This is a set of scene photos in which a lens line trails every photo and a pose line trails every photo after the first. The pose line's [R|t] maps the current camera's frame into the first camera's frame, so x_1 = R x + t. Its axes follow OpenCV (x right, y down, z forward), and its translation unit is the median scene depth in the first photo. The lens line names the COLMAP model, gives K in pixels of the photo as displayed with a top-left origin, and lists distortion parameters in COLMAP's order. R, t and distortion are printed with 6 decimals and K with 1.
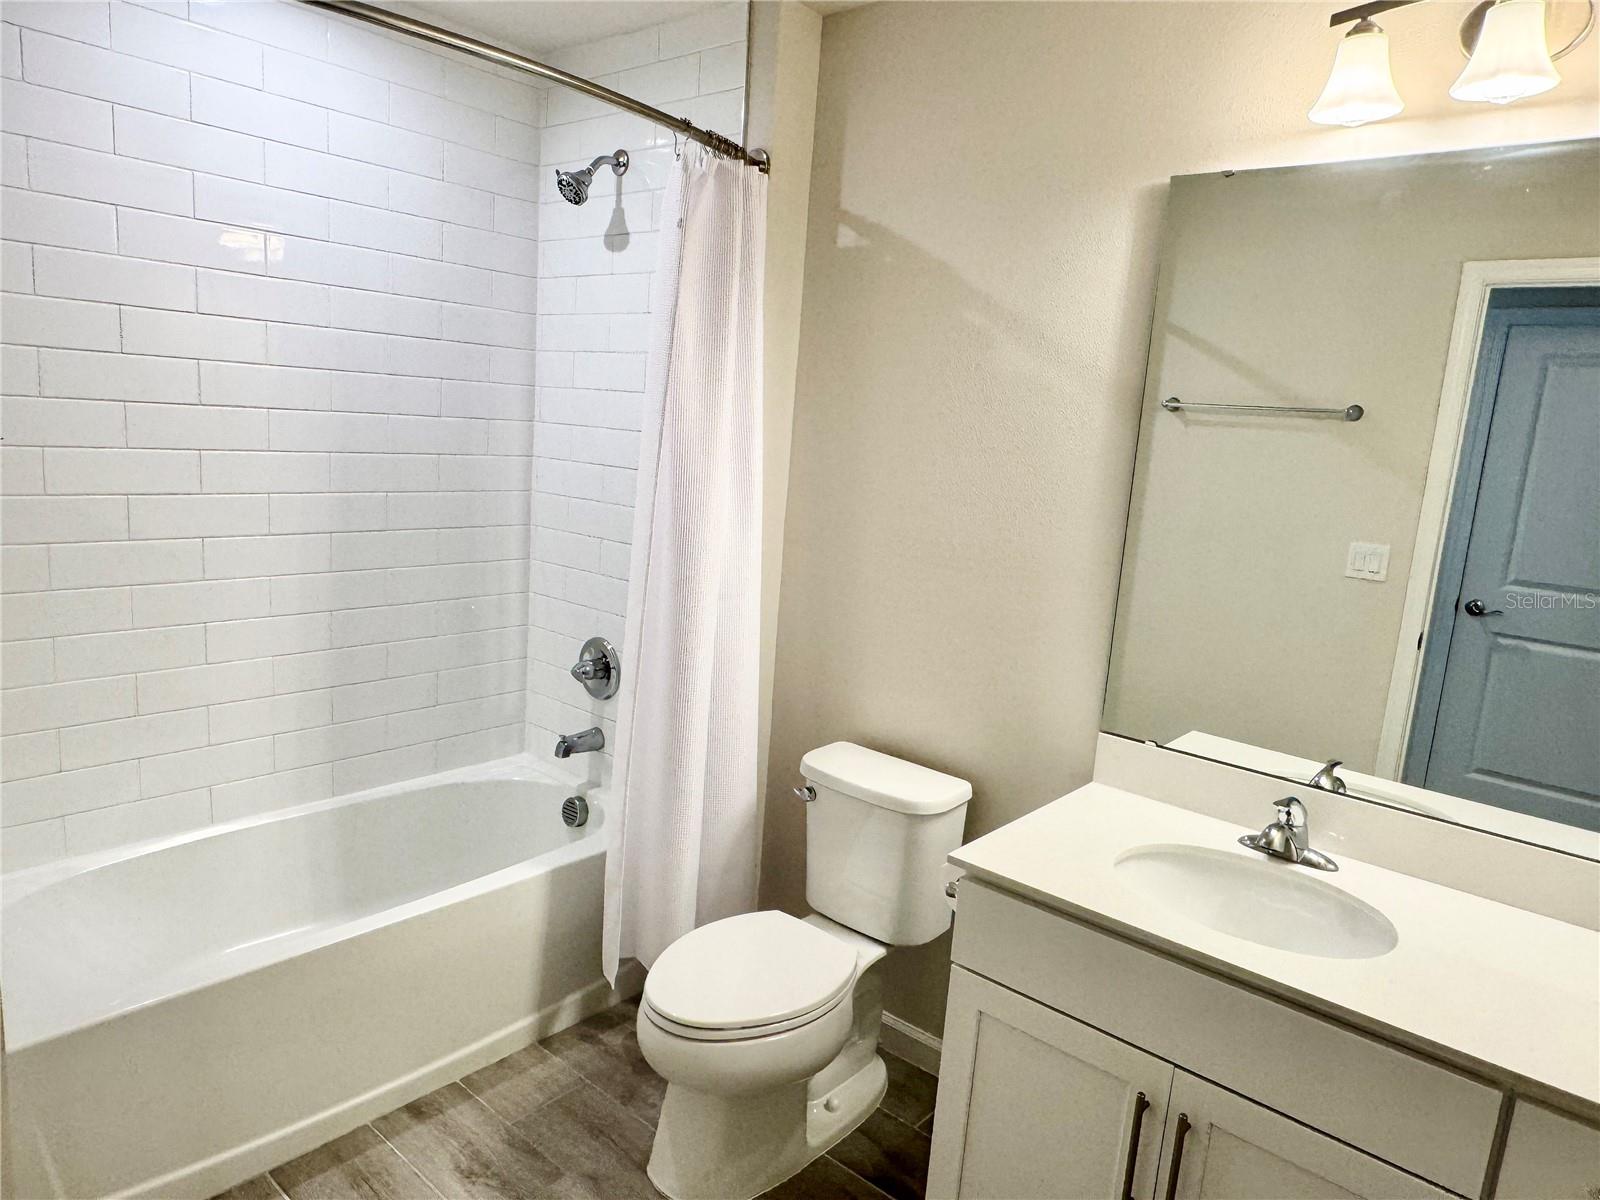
lens RADIAL K [[1016.1, 0, 791.8], [0, 1016.1, 606.1], [0, 0, 1]] dist [0.000473, 0.003032]
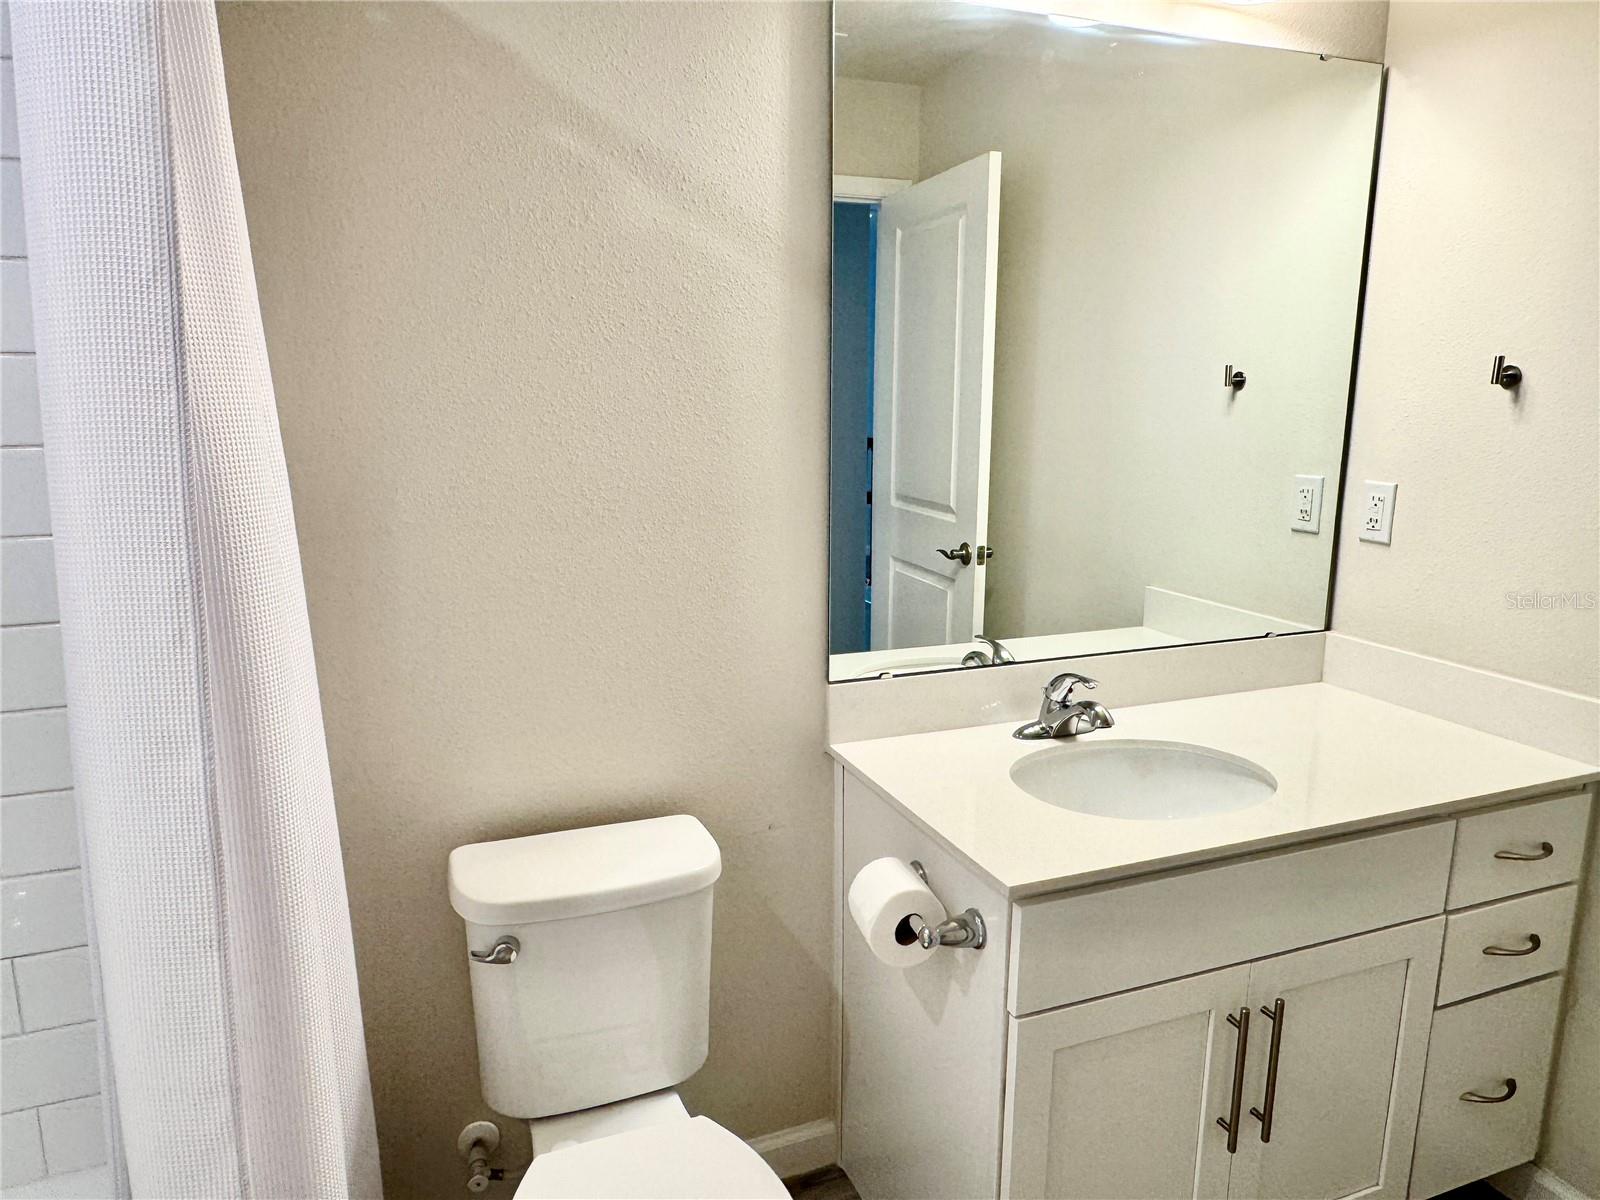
lens RADIAL K [[1016.1, 0, 805.4], [0, 1016.1, 595.1], [0, 0, 1]] dist [0.000473, 0.003032]
pose [[0.472461, -0.232720, 0.850072, -0.444420], [0.201391, 0.967498, 0.152936, -0.086847], [-0.858034, 0.098941, 0.503973, 0.693438]]
